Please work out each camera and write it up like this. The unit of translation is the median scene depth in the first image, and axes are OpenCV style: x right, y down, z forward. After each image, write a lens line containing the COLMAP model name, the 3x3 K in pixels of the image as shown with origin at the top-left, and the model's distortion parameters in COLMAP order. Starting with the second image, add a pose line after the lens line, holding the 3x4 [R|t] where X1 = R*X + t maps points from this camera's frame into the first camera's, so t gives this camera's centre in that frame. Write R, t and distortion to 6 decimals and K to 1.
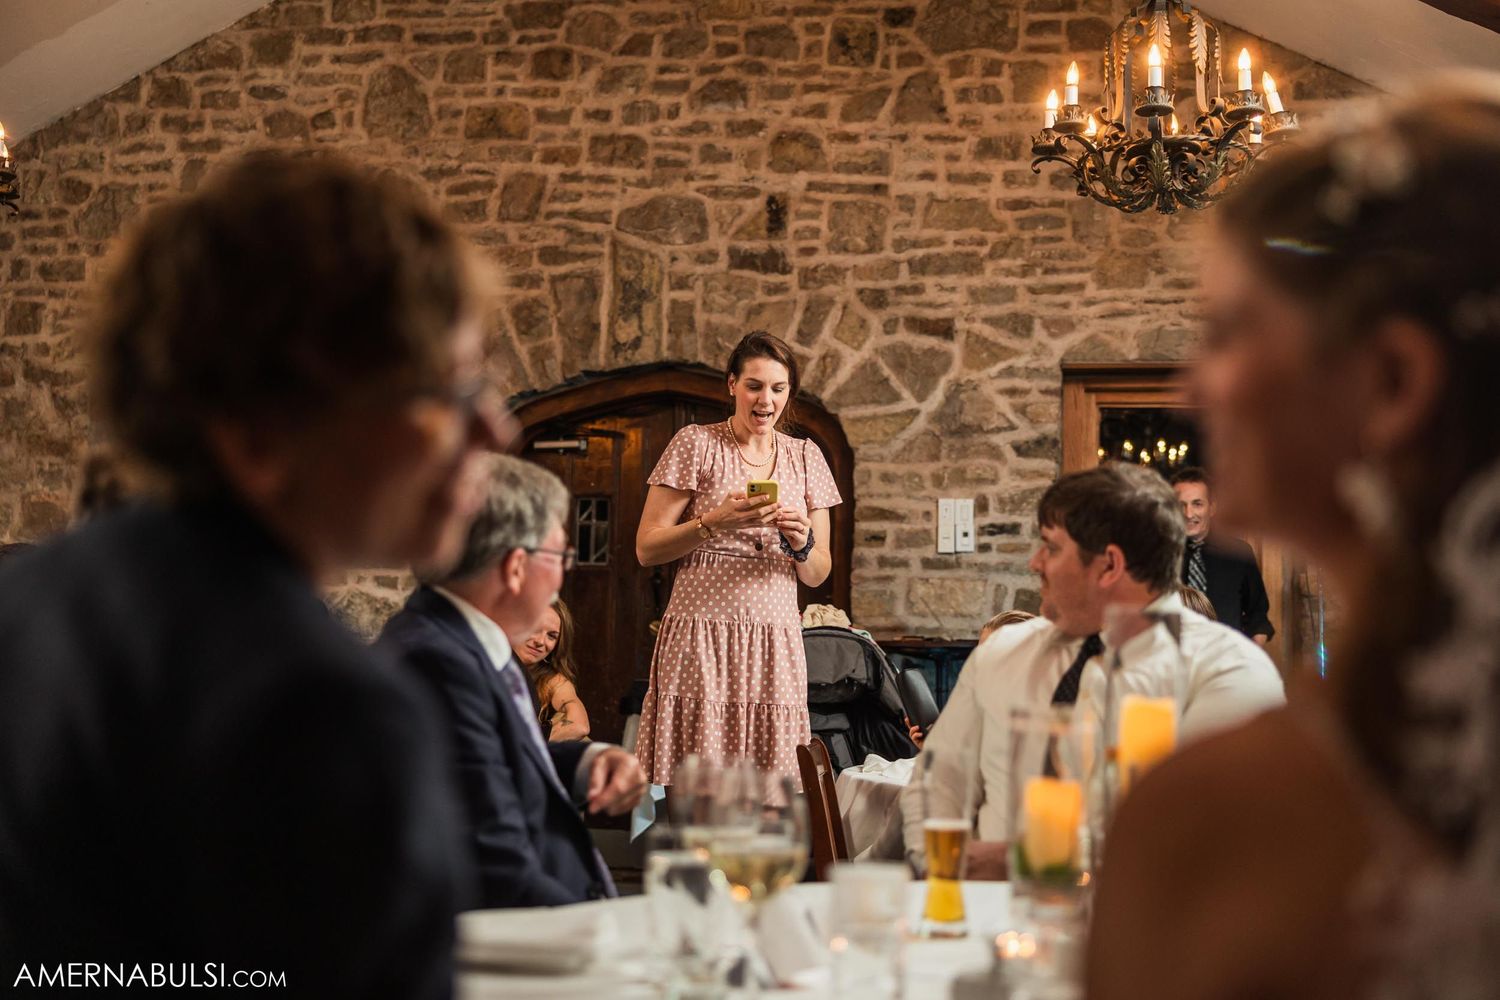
lens RADIAL K [[1895.6, 0, 762.9], [0, 1895.6, 490.6], [0, 0, 1]] dist [0.024751, 0.000000]
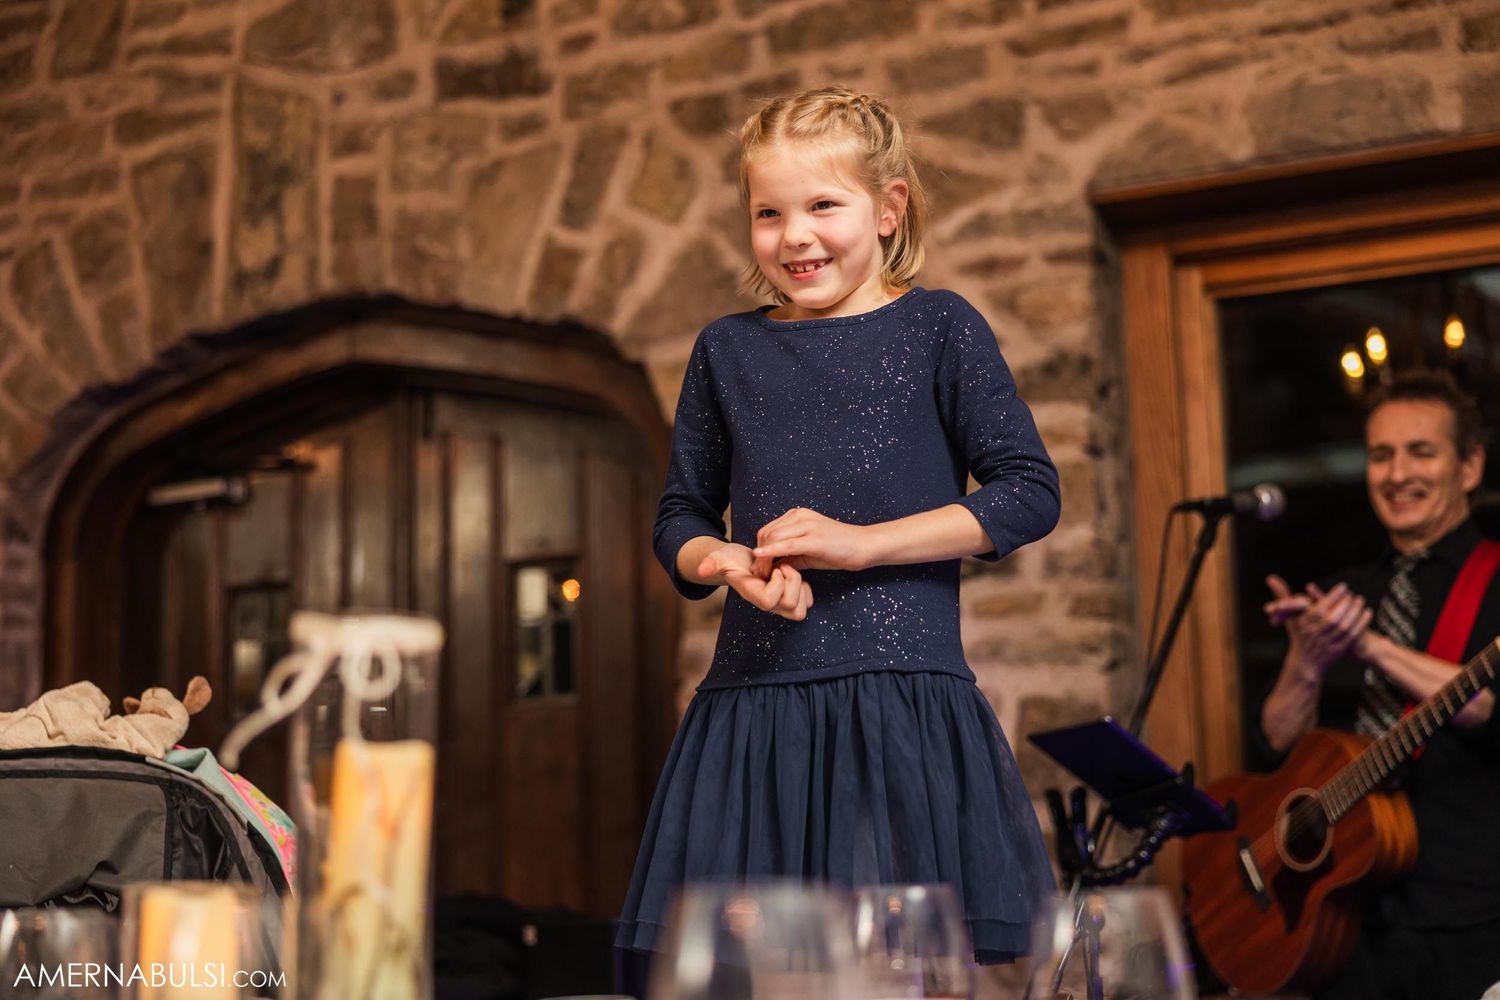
lens RADIAL K [[2249.3, 0, 754.6], [0, 2249.3, 493.2], [0, 0, 1]] dist [0.007574, 0.000000]
pose [[0.972049, -0.084685, -0.218972, 0.185684], [0.060271, 0.991433, -0.115876, 0.059532], [0.226909, 0.099440, 0.968826, 0.456057]]
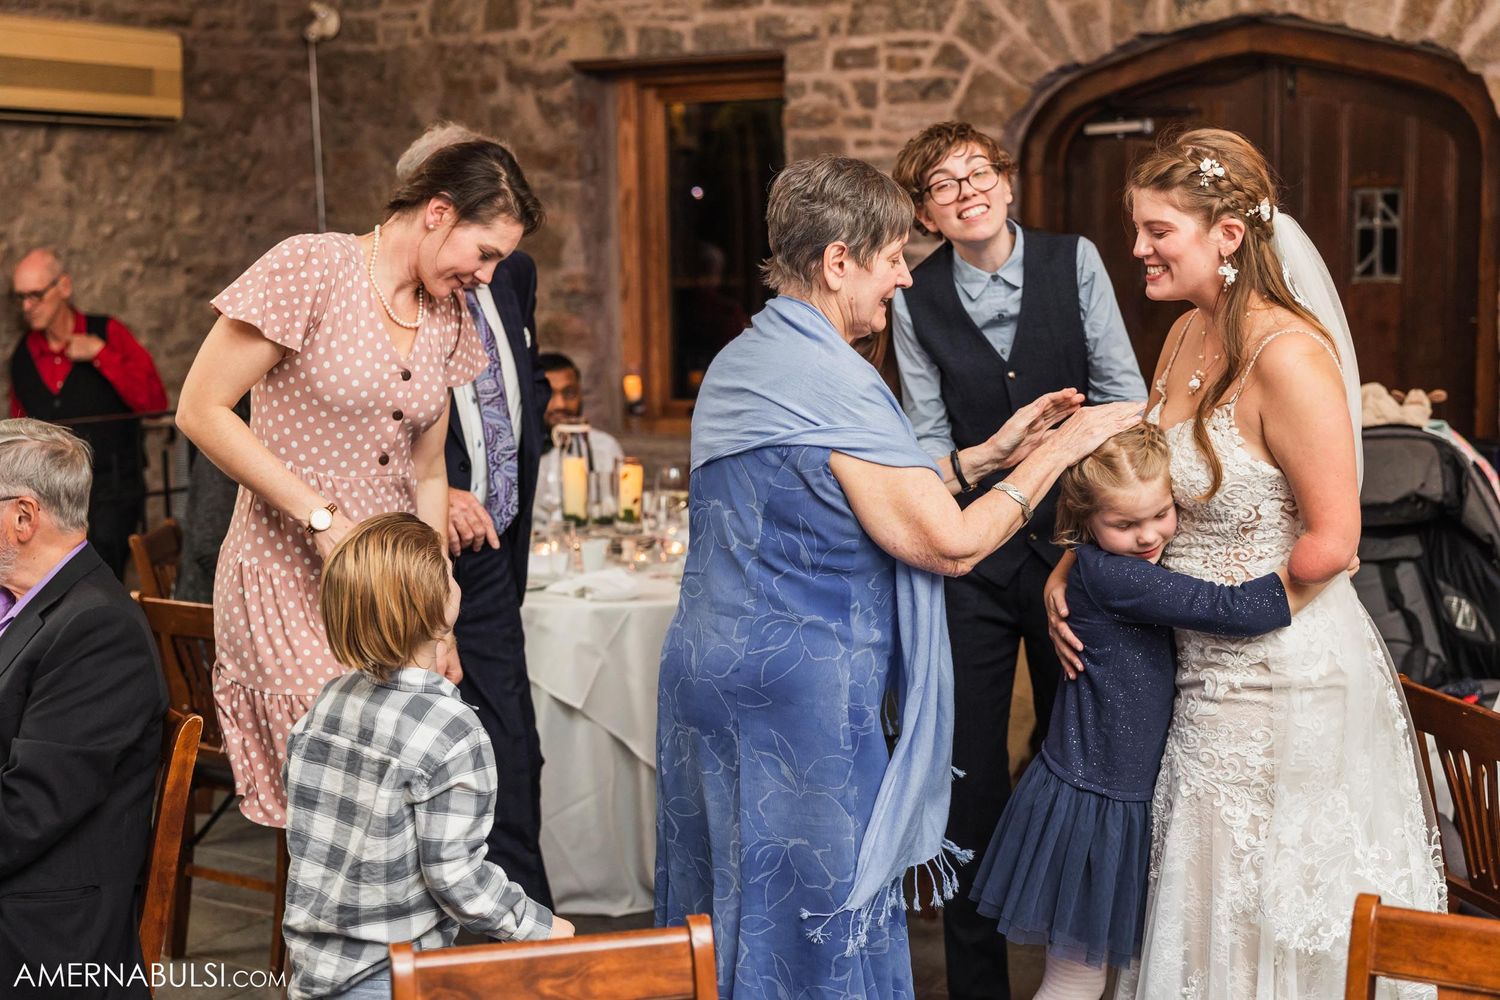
lens RADIAL K [[2158.7, 0, 748.3], [0, 2158.7, 499.0], [0, 0, 1]] dist [0.015013, 0.000000]
pose [[0.931918, 0.009685, -0.362540, 0.078769], [0.062031, 0.980656, 0.185649, -0.051336], [0.357325, -0.195499, 0.913290, 0.105949]]
